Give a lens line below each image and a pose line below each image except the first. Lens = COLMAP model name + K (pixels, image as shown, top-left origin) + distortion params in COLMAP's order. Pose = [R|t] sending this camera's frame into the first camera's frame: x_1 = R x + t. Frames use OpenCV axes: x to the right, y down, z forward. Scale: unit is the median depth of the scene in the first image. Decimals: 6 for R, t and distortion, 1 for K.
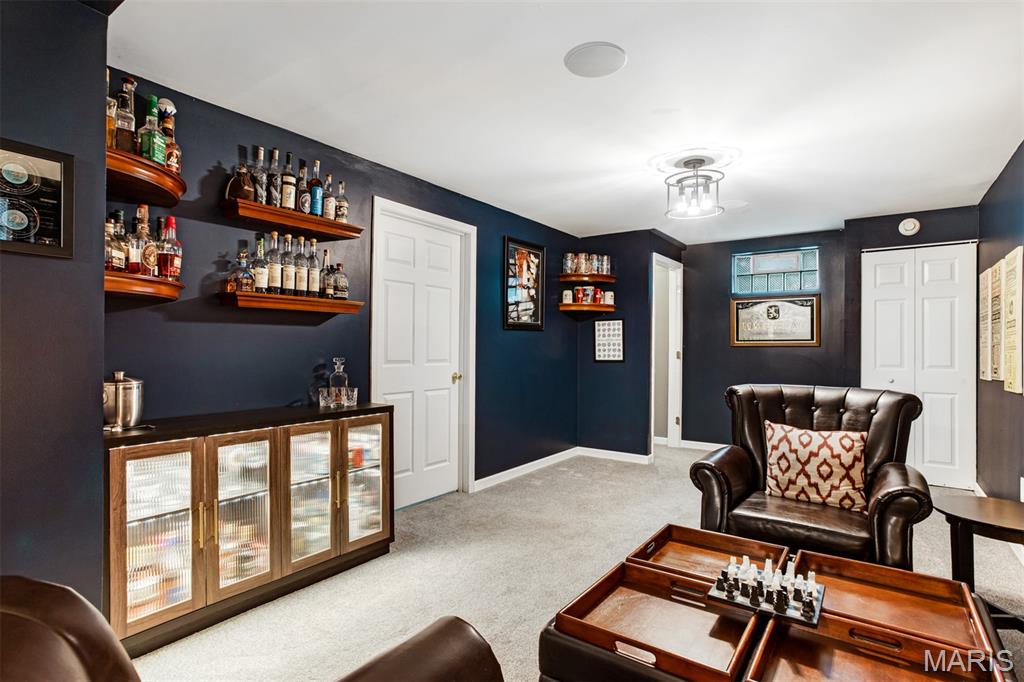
lens RADIAL K [[514.4, 0, 518.4], [0, 514.4, 337.6], [0, 0, 1]] dist [-0.001923, 0.003398]
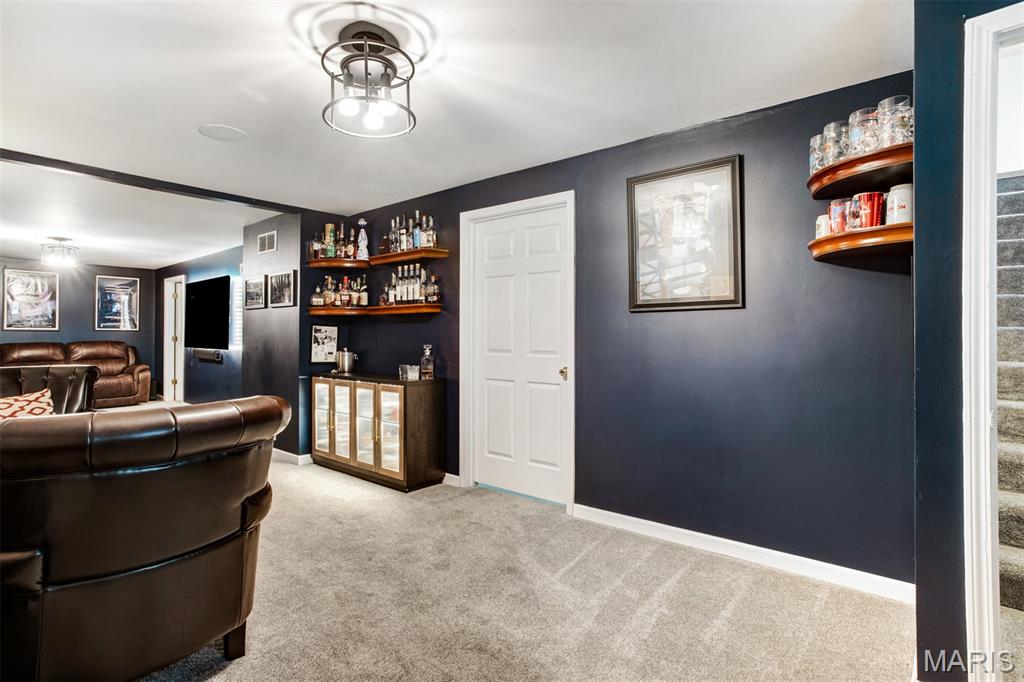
lens RADIAL K [[514.4, 0, 515.6], [0, 514.4, 332.6], [0, 0, 1]] dist [-0.001923, 0.003398]
pose [[-0.077570, -0.017923, -0.996826, 1.287794], [0.008277, 0.999792, -0.018620, 0.043589], [0.996953, -0.009695, -0.077406, 1.711900]]
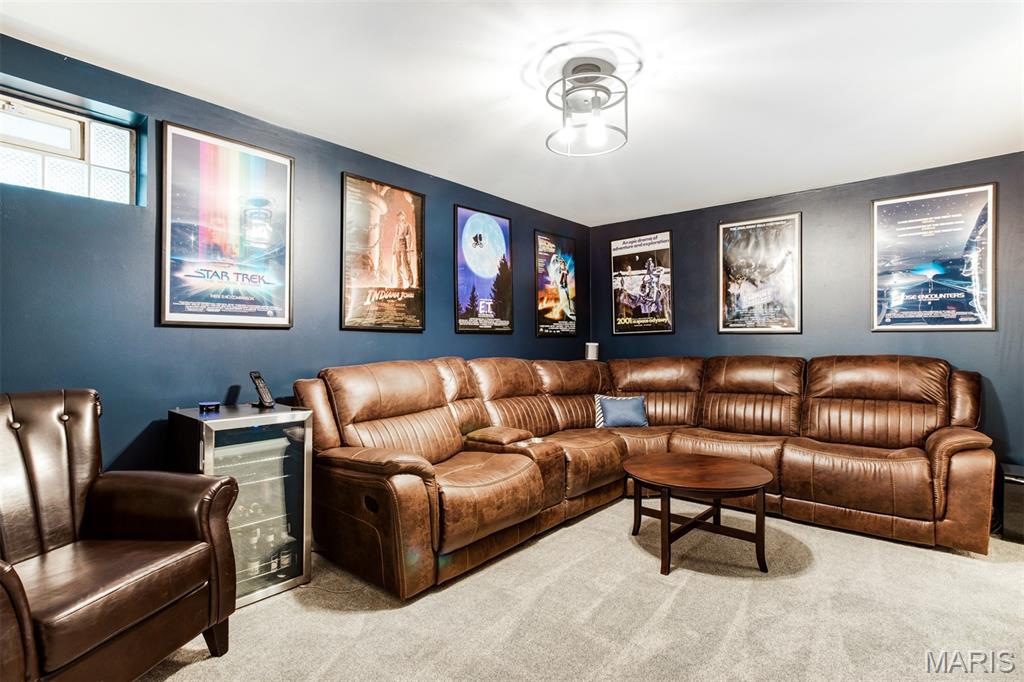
lens RADIAL K [[514.4, 0, 517.6], [0, 514.4, 341.8], [0, 0, 1]] dist [-0.001923, 0.003398]
pose [[-0.998275, -0.015167, 0.056715, -0.003685], [-0.016019, 0.999765, -0.014611, 0.025848], [-0.056480, -0.015495, -0.998283, 0.835065]]
